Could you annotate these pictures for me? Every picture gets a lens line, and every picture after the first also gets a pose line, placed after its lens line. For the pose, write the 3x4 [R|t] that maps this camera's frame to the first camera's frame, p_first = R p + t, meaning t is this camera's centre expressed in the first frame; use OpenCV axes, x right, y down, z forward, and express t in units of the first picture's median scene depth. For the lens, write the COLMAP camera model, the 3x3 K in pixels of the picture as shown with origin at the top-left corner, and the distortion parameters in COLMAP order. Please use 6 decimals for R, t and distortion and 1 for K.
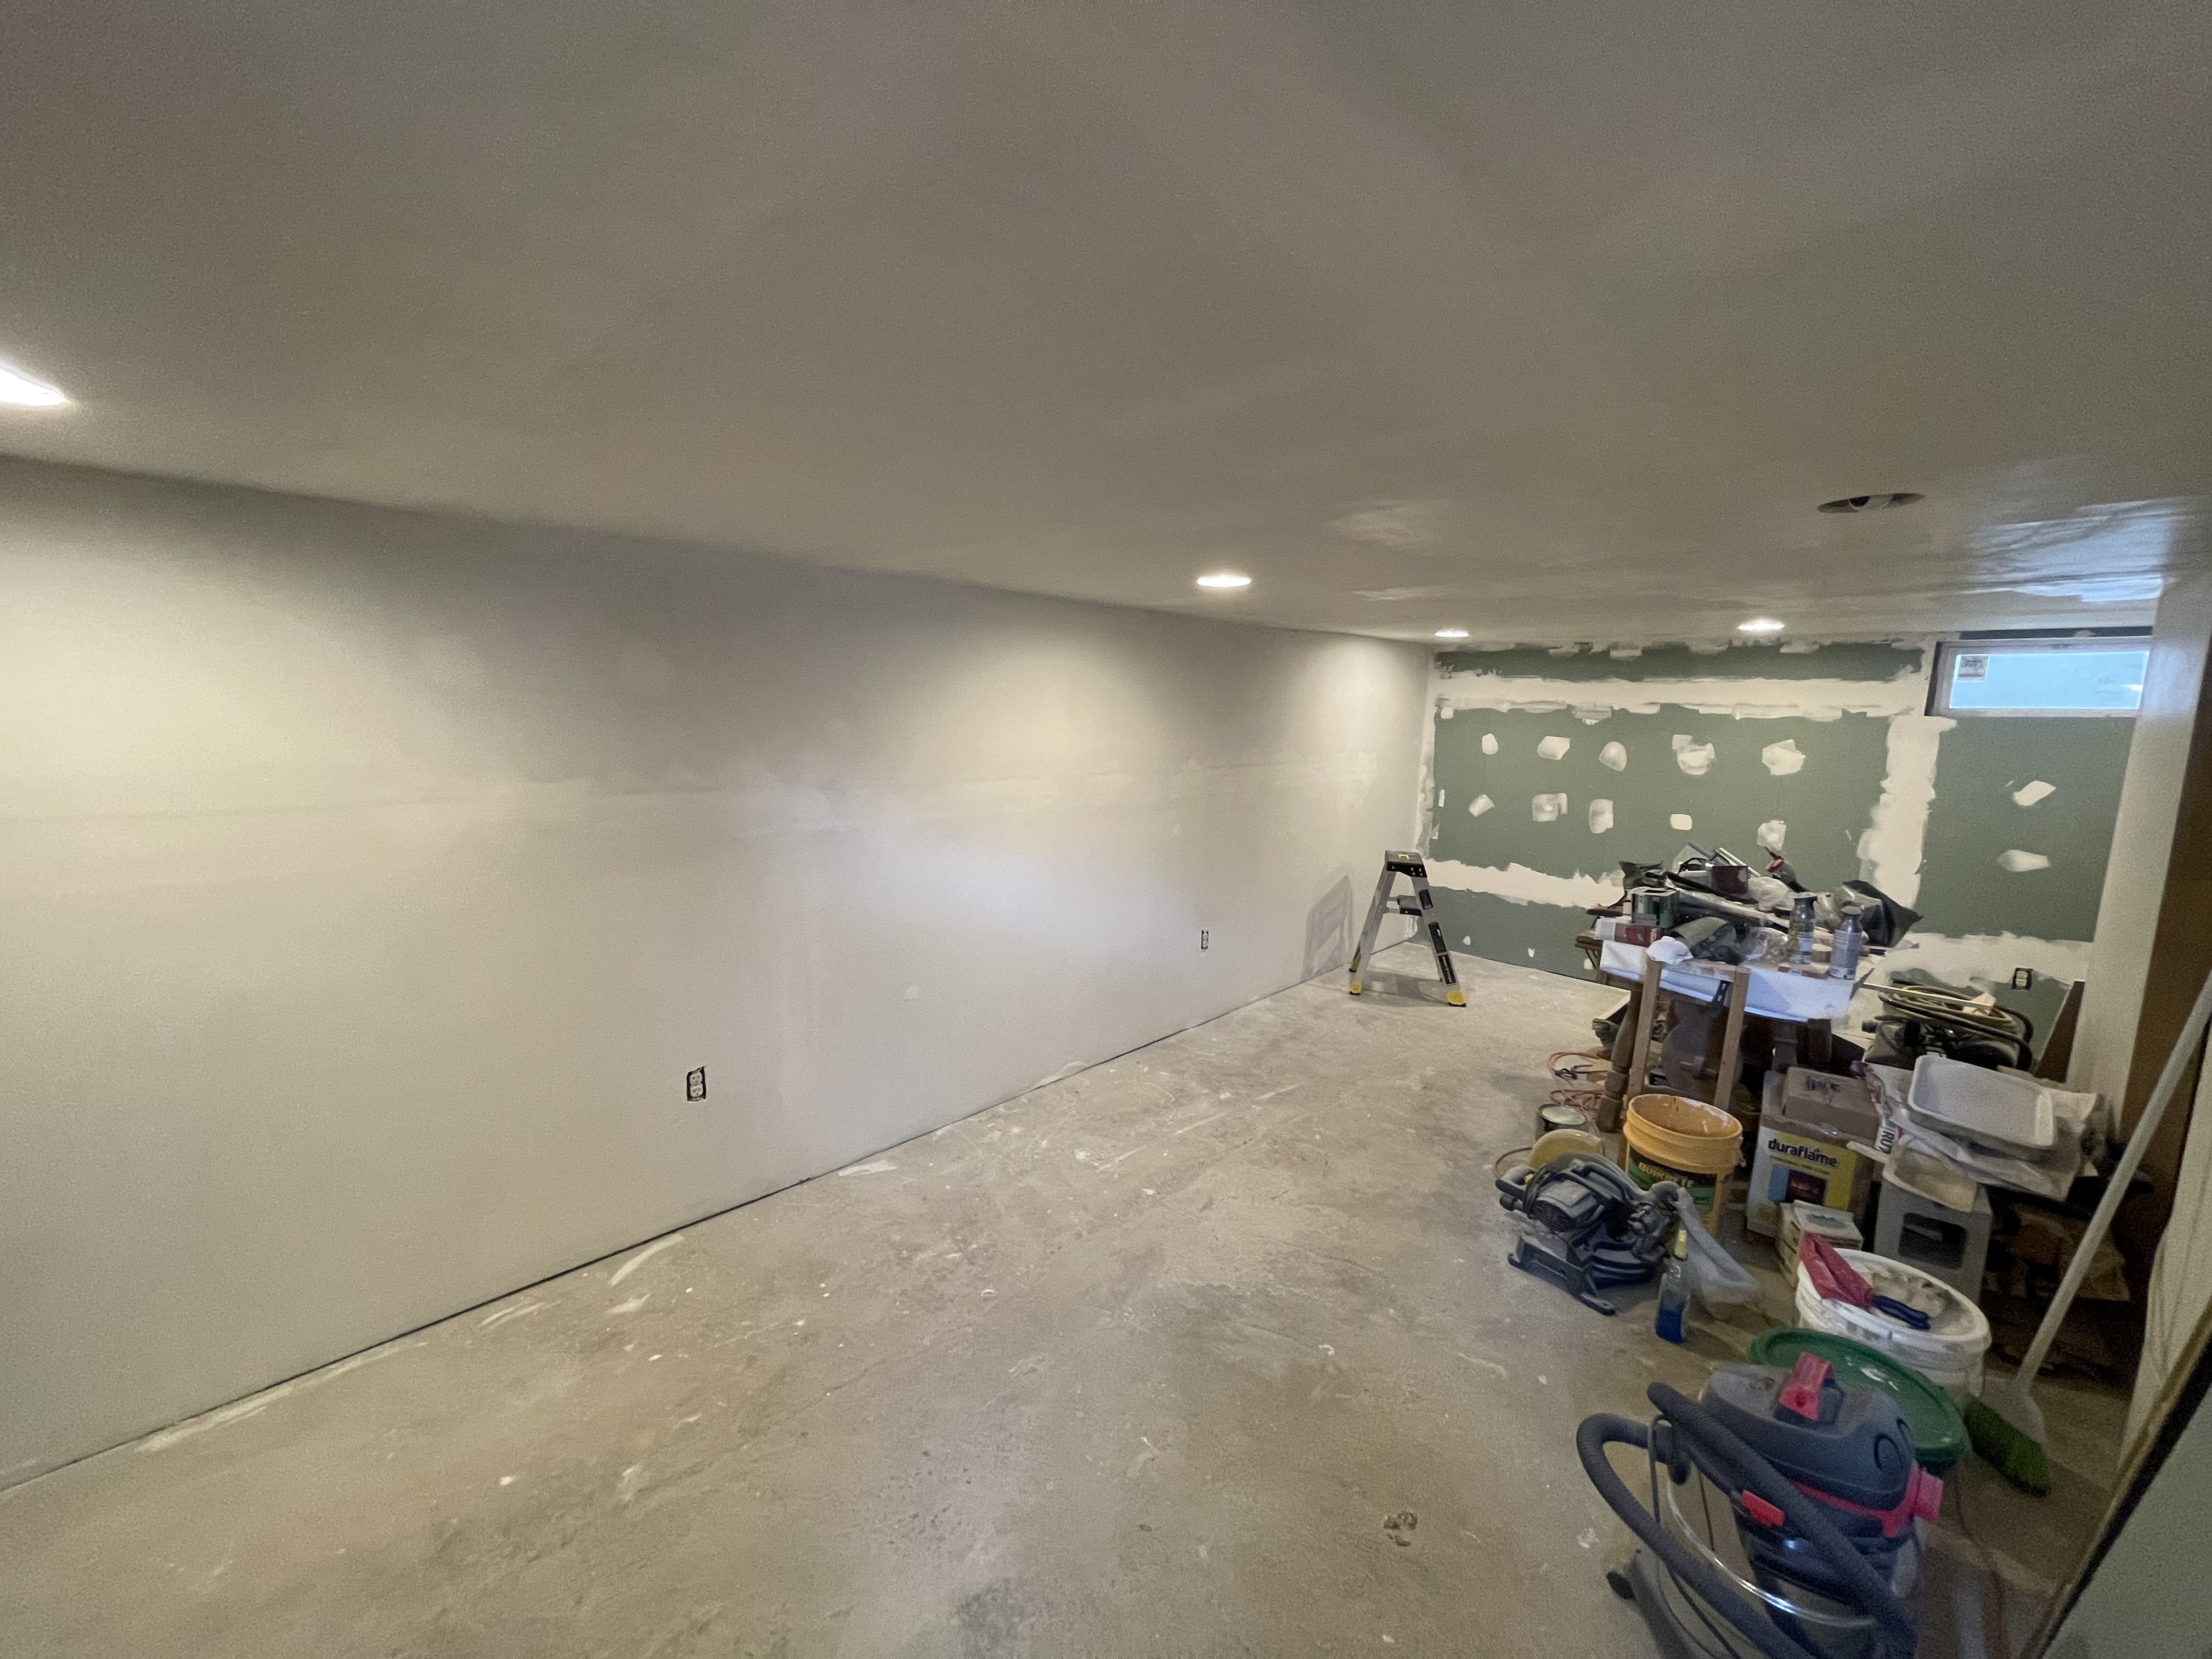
lens RADIAL K [[893.1, 0, 1095.1], [0, 893.1, 827.2], [0, 0, 1]] dist [0.000518, 0.000195]
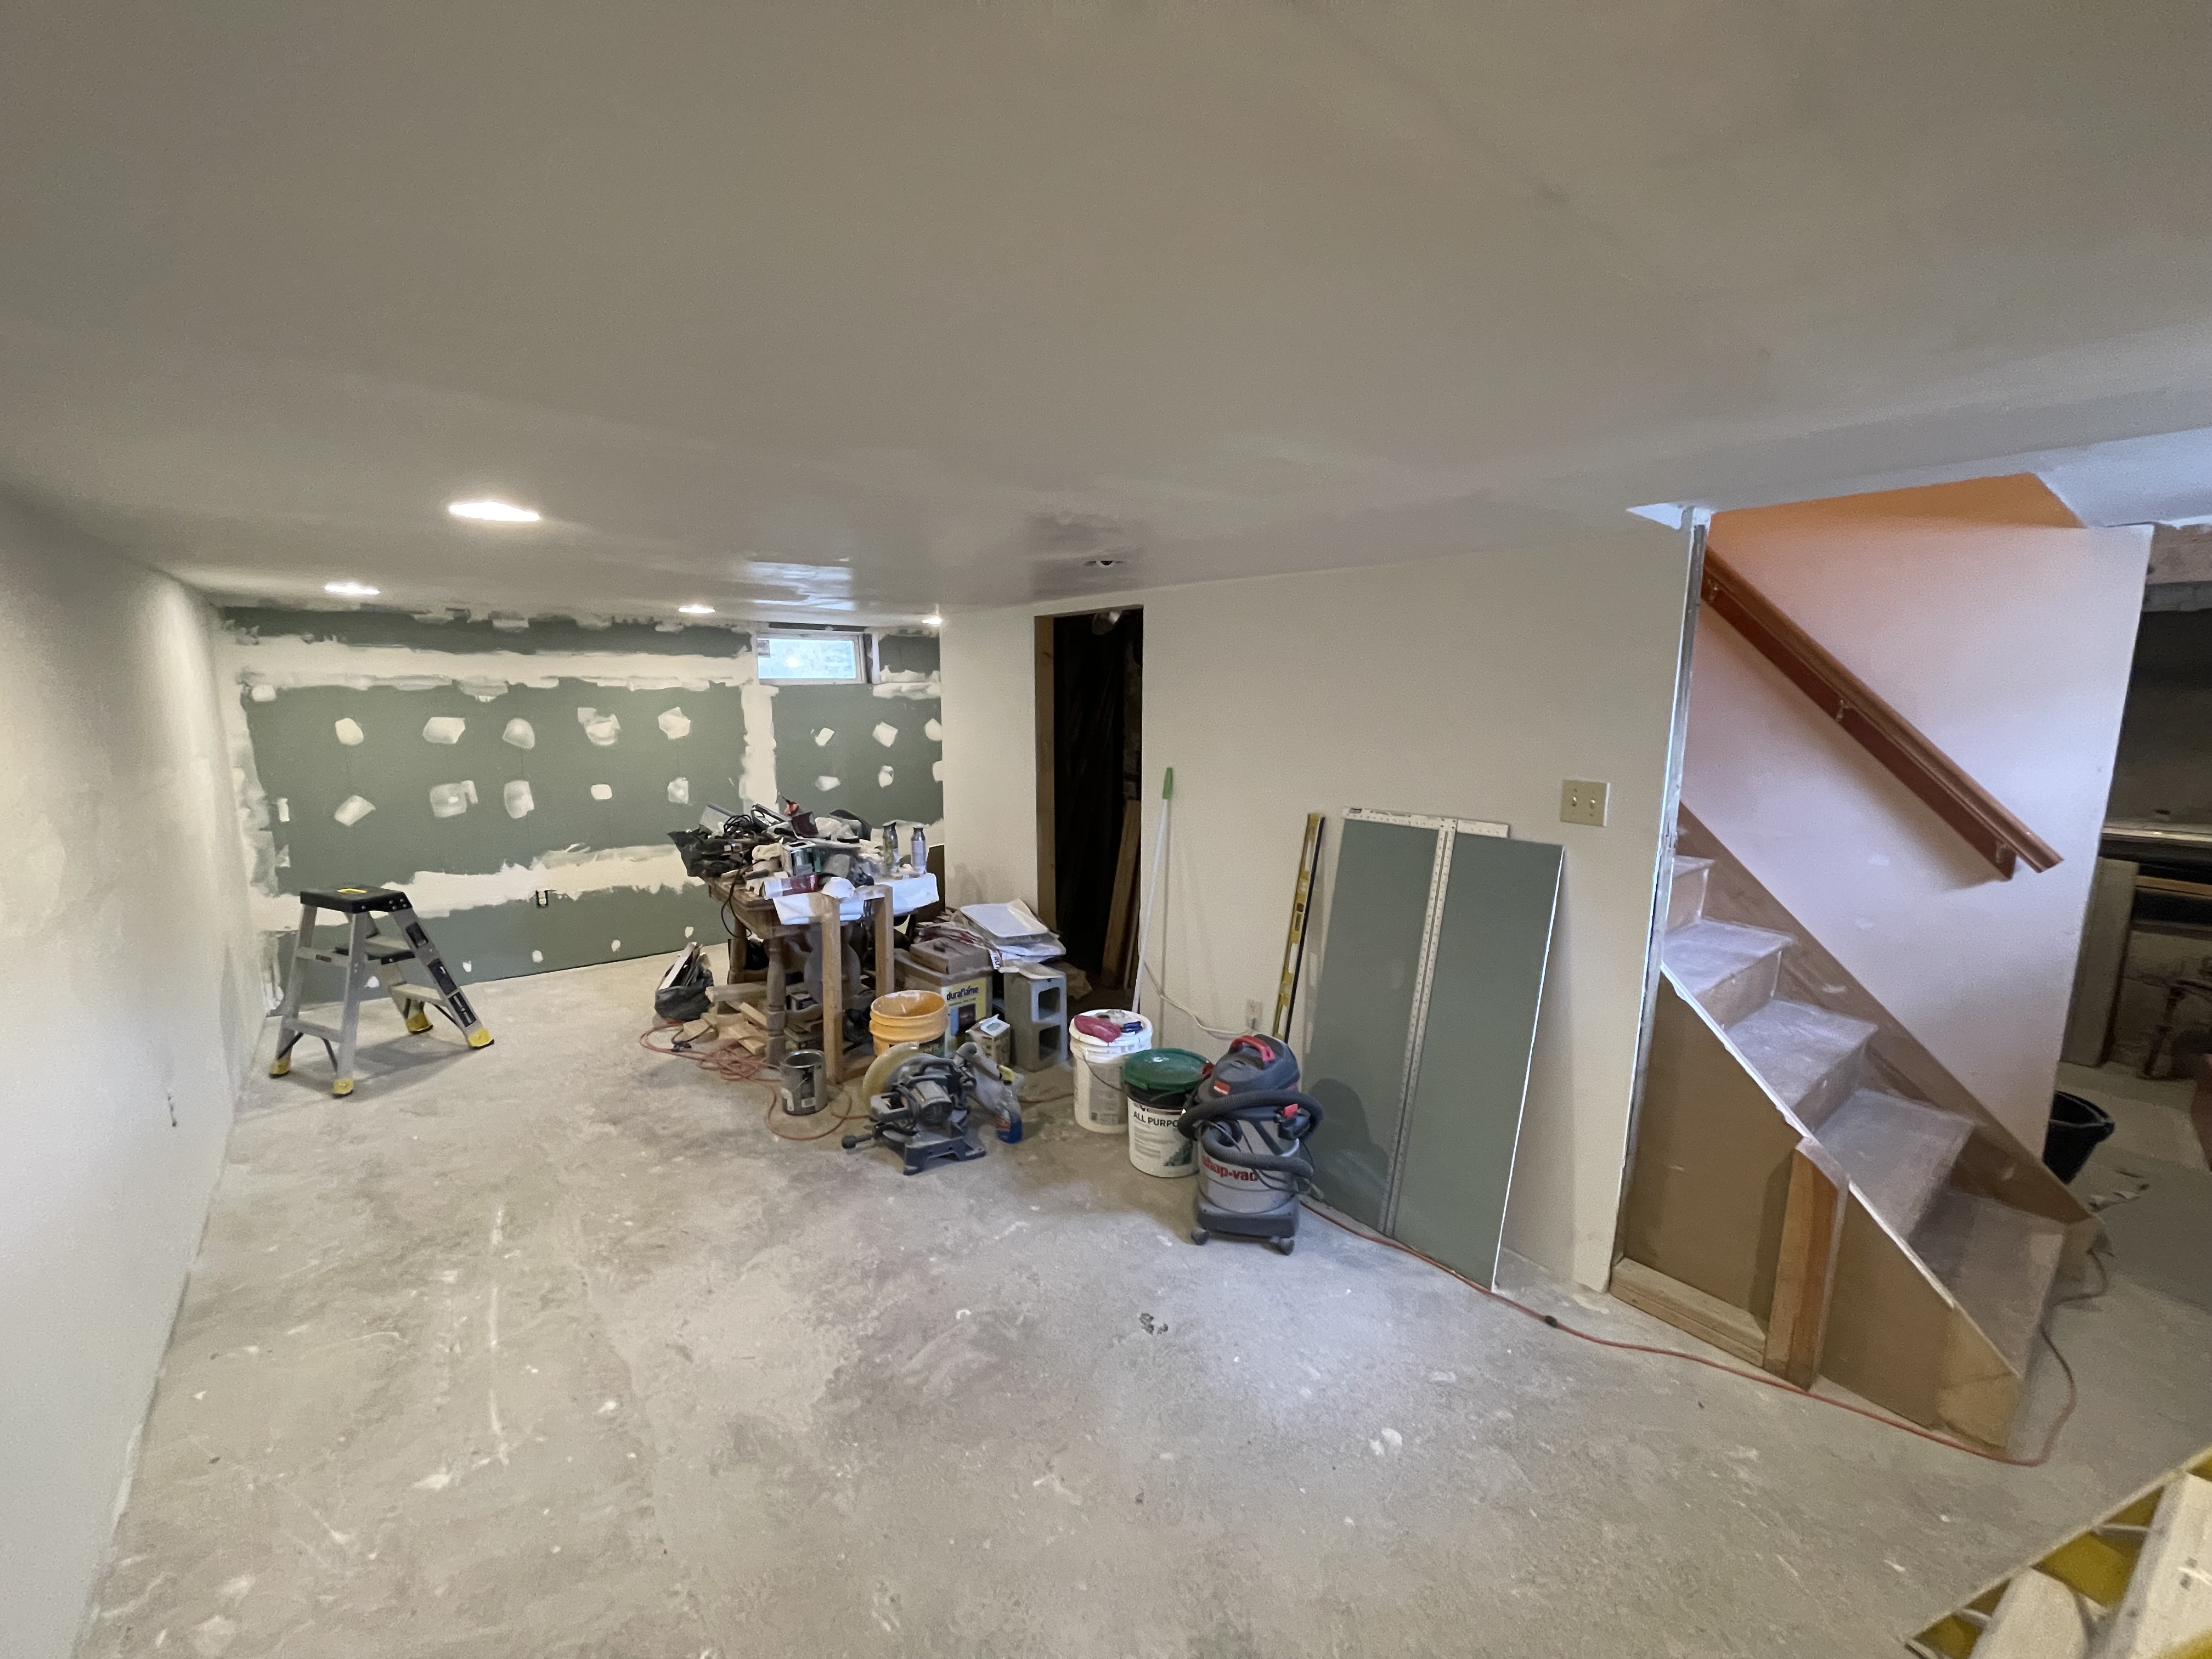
lens RADIAL K [[899.1, 0, 1101.9], [0, 899.1, 826.2], [0, 0, 1]] dist [-0.011383, 0.008717]
pose [[0.127537, -0.175560, 0.976173, -0.294631], [0.138094, 0.977767, 0.157805, -0.051939], [-0.982173, 0.114678, 0.148945, 0.286185]]
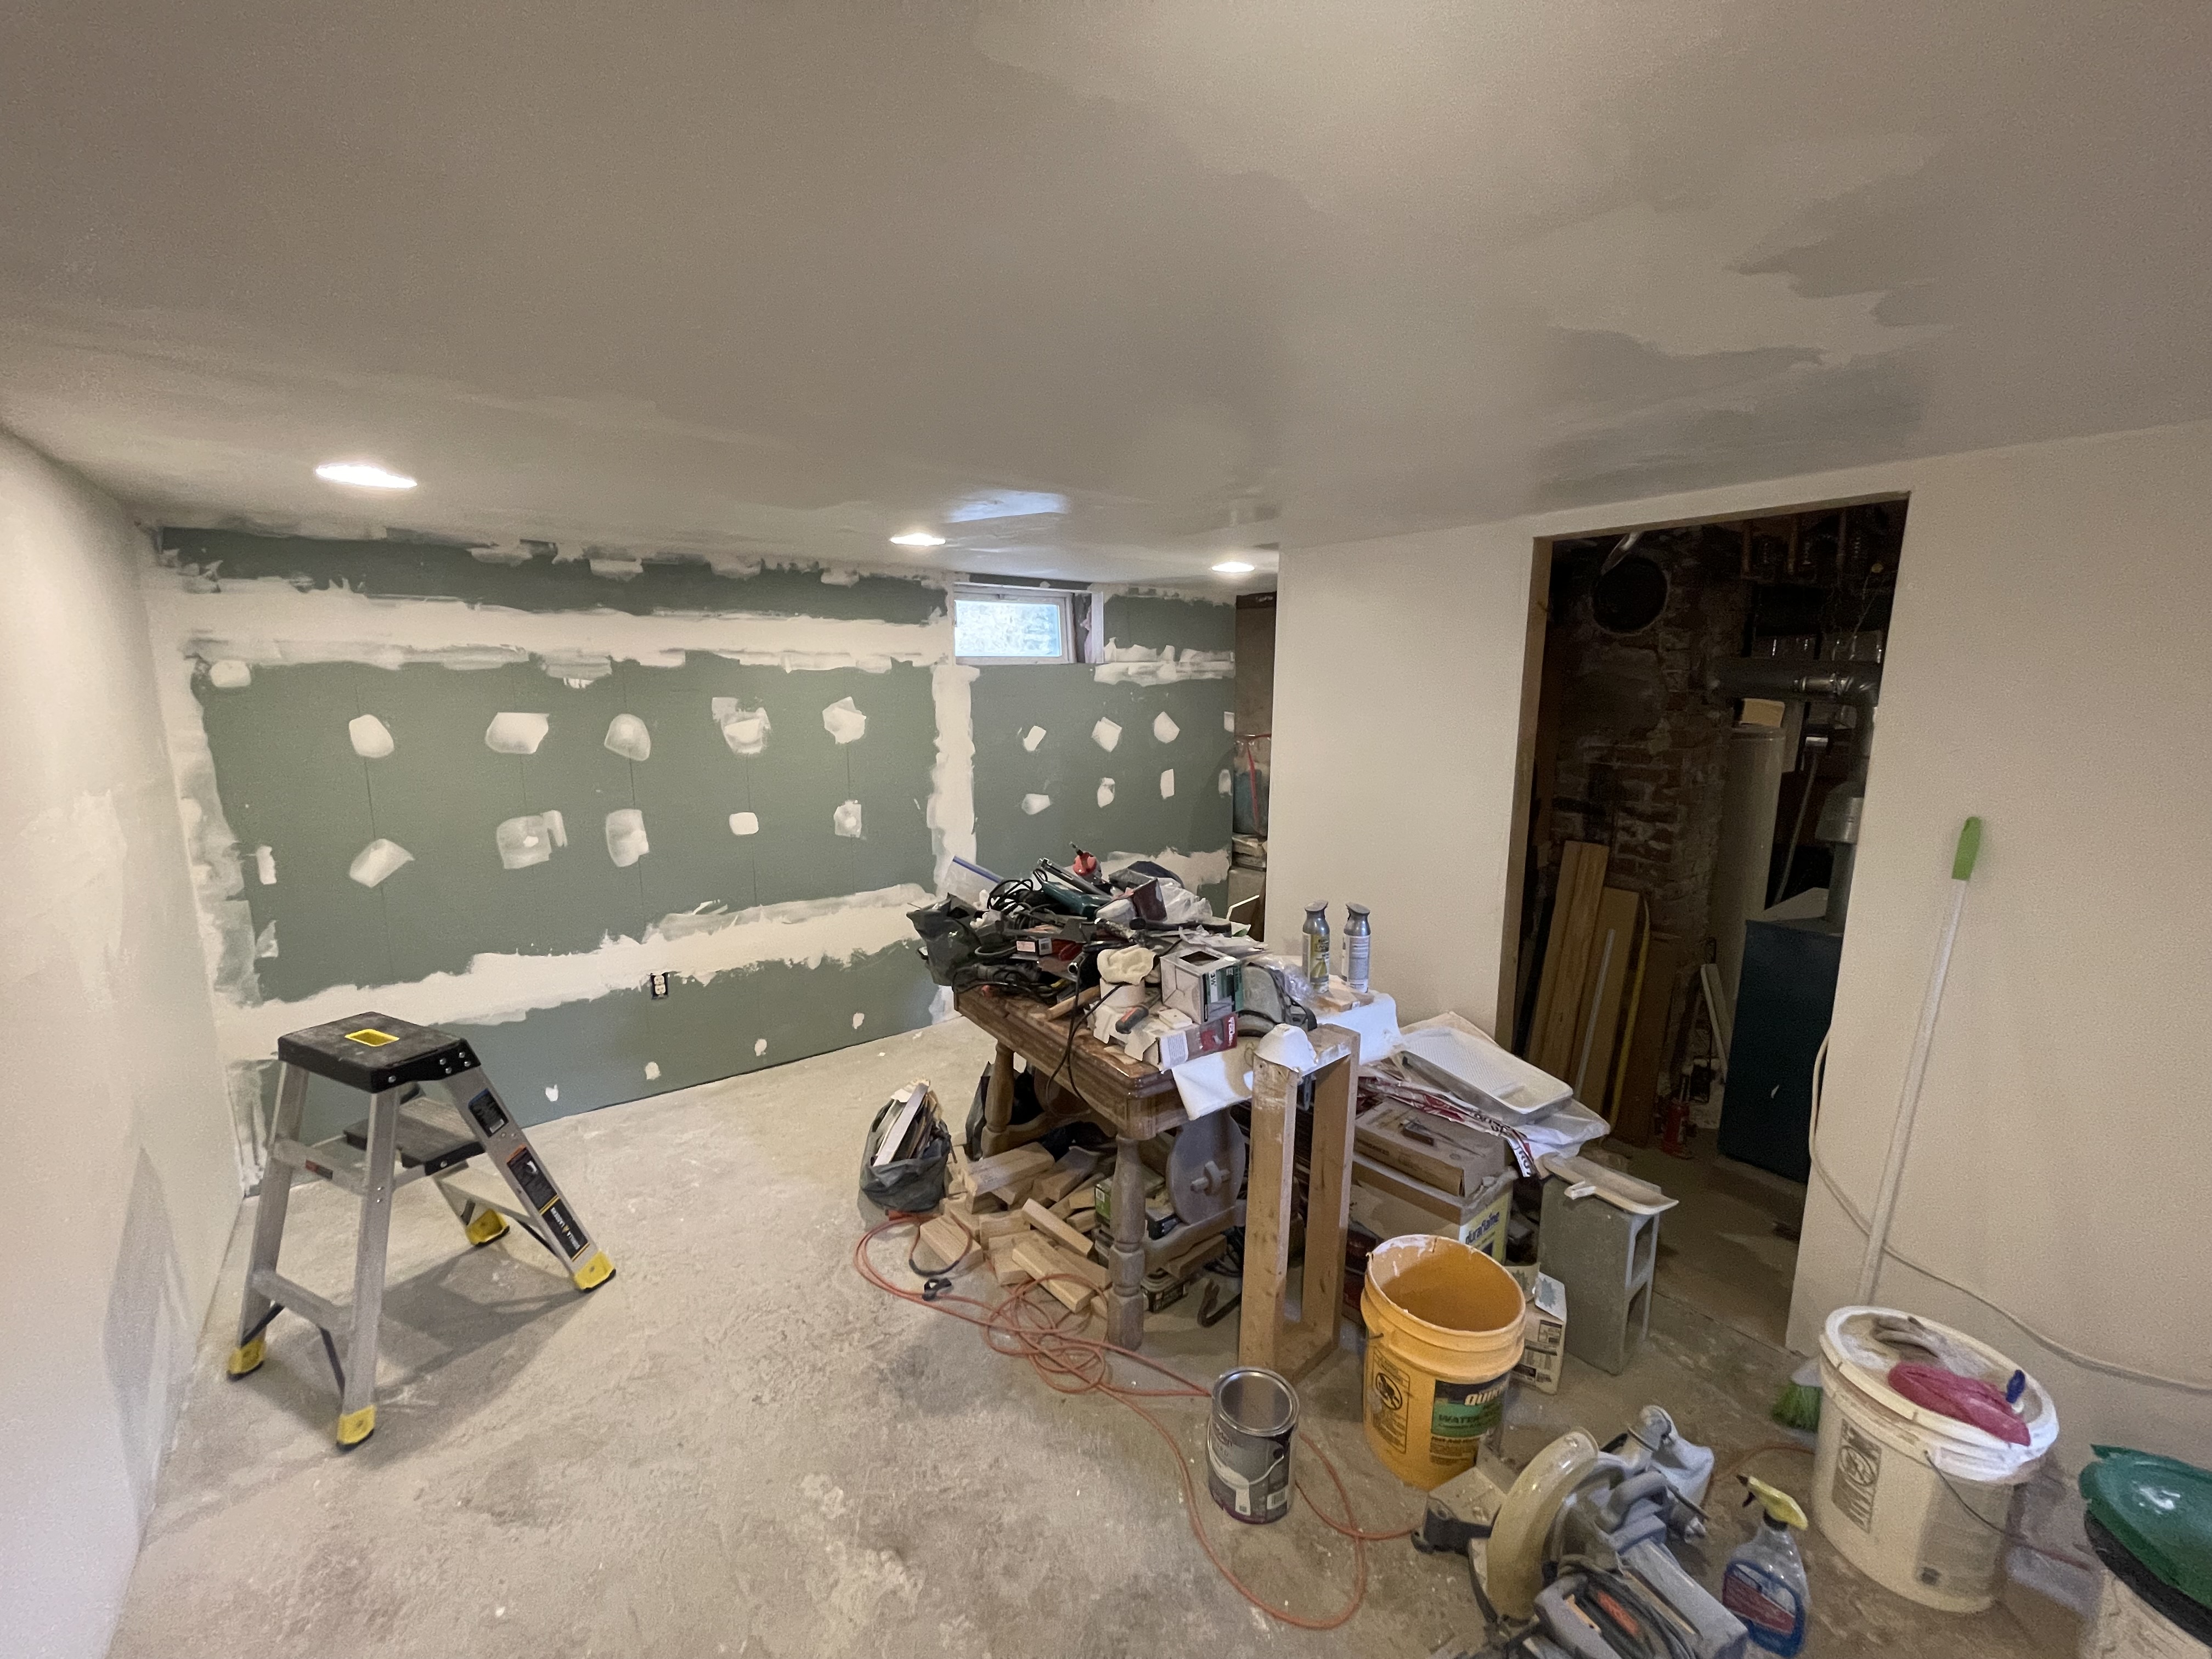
lens RADIAL K [[893.1, 0, 1095.1], [0, 893.1, 827.2], [0, 0, 1]] dist [0.000518, 0.000195]
pose [[0.156023, -0.189254, 0.969453, 0.028170], [0.139766, 0.975828, 0.168004, -0.082861], [-0.977815, 0.109284, 0.178703, 0.621331]]
